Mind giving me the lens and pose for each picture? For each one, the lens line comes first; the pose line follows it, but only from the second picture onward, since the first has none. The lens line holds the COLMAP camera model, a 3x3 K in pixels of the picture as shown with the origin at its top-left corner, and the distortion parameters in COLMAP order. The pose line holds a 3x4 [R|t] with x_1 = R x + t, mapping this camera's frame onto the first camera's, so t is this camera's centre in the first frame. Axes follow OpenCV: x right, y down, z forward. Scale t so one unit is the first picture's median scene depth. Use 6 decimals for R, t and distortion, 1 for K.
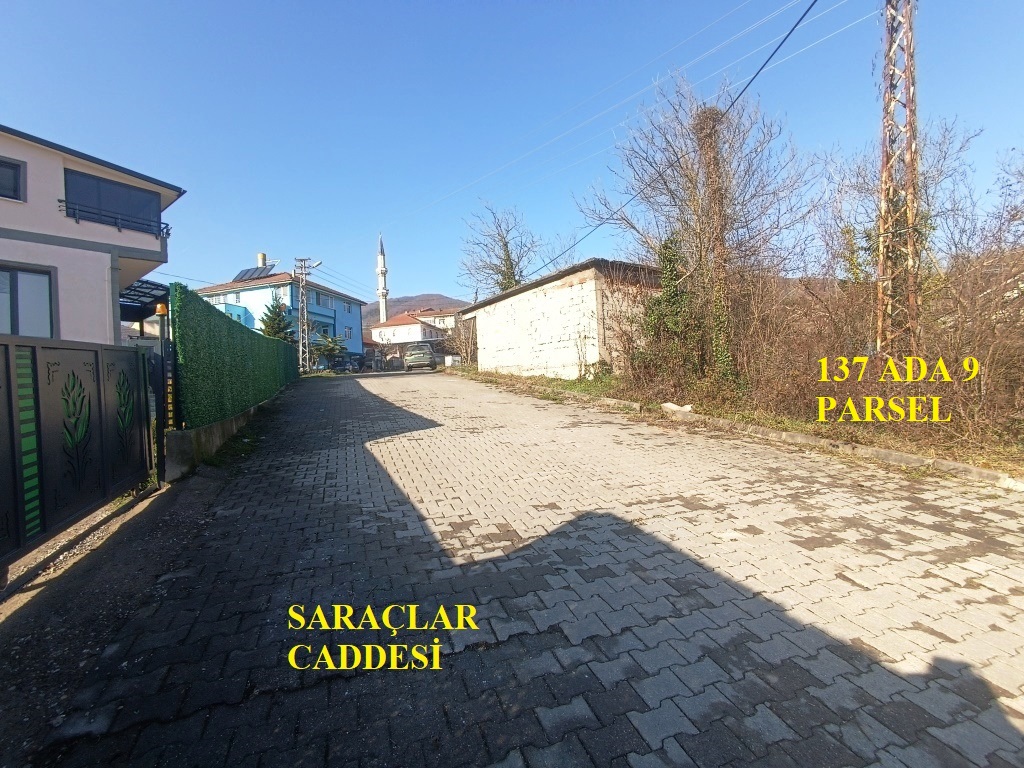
lens RADIAL K [[470.7, 0, 508.2], [0, 470.7, 381.9], [0, 0, 1]] dist [-0.008971, 0.015113]
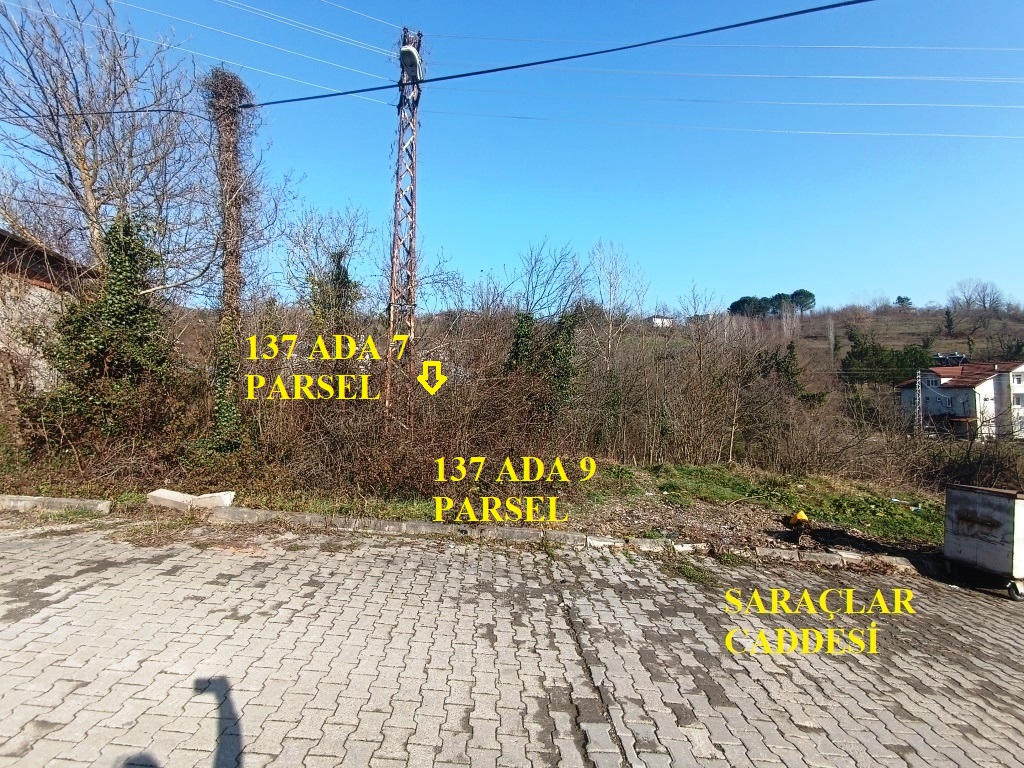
lens RADIAL K [[470.7, 0, 517.7], [0, 470.7, 382.4], [0, 0, 1]] dist [-0.008971, 0.015113]
pose [[0.279467, 0.058252, 0.958387, -0.130129], [-0.016246, 0.998302, -0.055941, -0.070707], [-0.960018, 0.000063, 0.279939, 0.379162]]
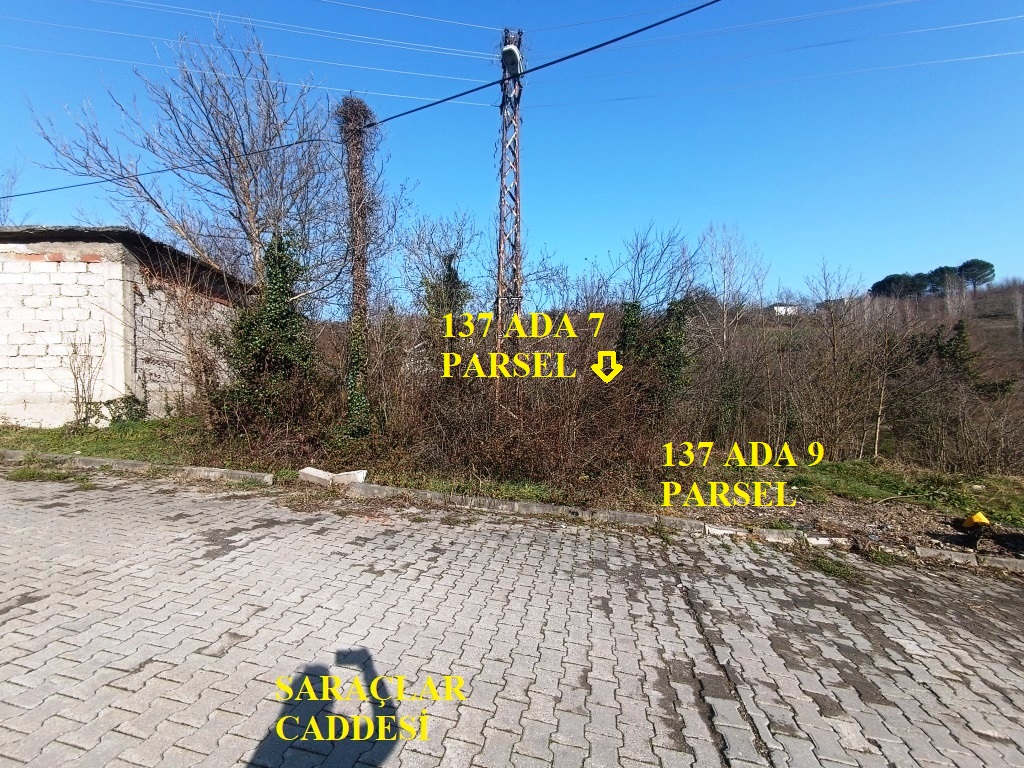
lens RADIAL K [[470.7, 0, 516.5], [0, 470.7, 382.5], [0, 0, 1]] dist [-0.008971, 0.015113]
pose [[0.487797, 0.049495, 0.871553, -0.132934], [-0.005263, 0.998540, -0.053761, -0.048088], [-0.872941, 0.021638, 0.487345, 0.380982]]
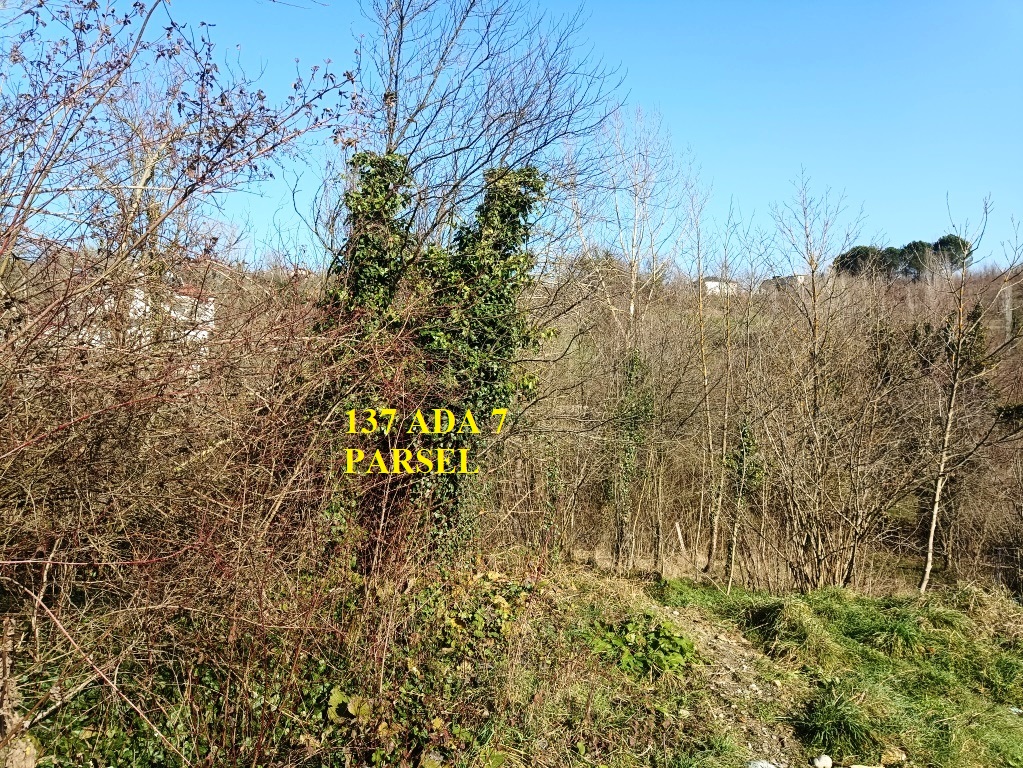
lens RADIAL K [[722.3, 0, 504.8], [0, 722.3, 386.4], [0, 0, 1]] dist [0.028718, -0.053348]
pose [[0.263525, 0.061333, 0.962701, 0.489240], [-0.025601, 0.998070, -0.056578, -0.079541], [-0.964313, -0.009736, 0.264587, 0.426135]]
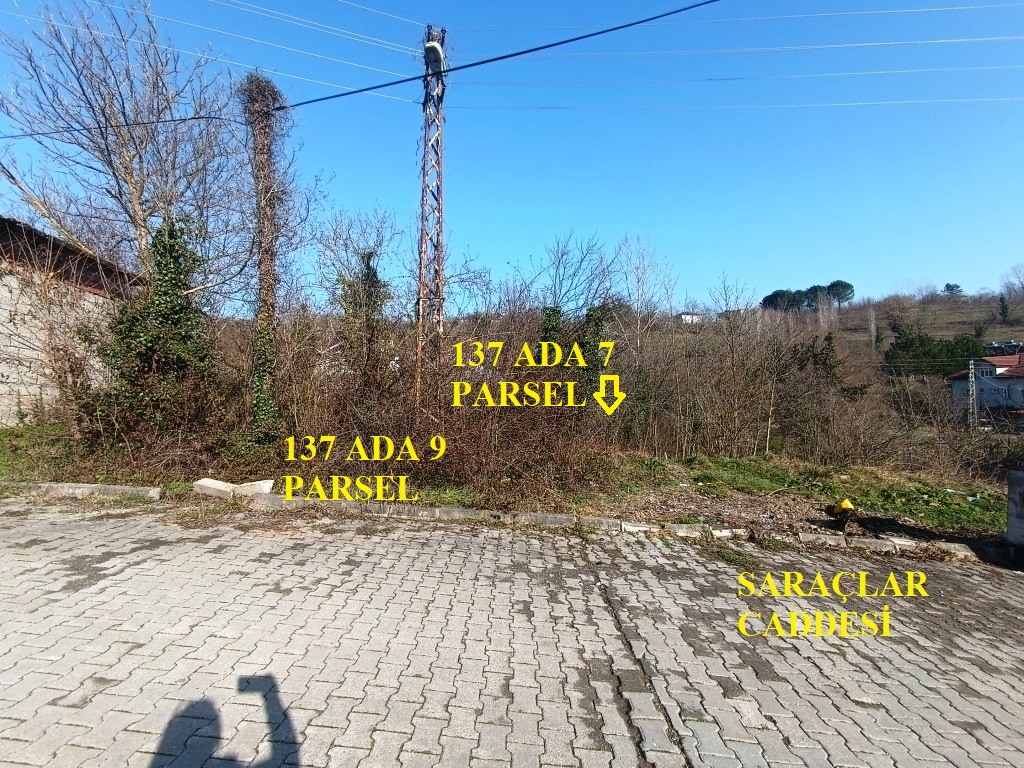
lens RADIAL K [[470.7, 0, 517.4], [0, 470.7, 382.0], [0, 0, 1]] dist [-0.008971, 0.015113]
pose [[0.336740, 0.057421, 0.939845, -0.127348], [0.001142, 0.998113, -0.061390, -0.048388], [-0.941597, 0.021745, 0.336039, 0.383311]]
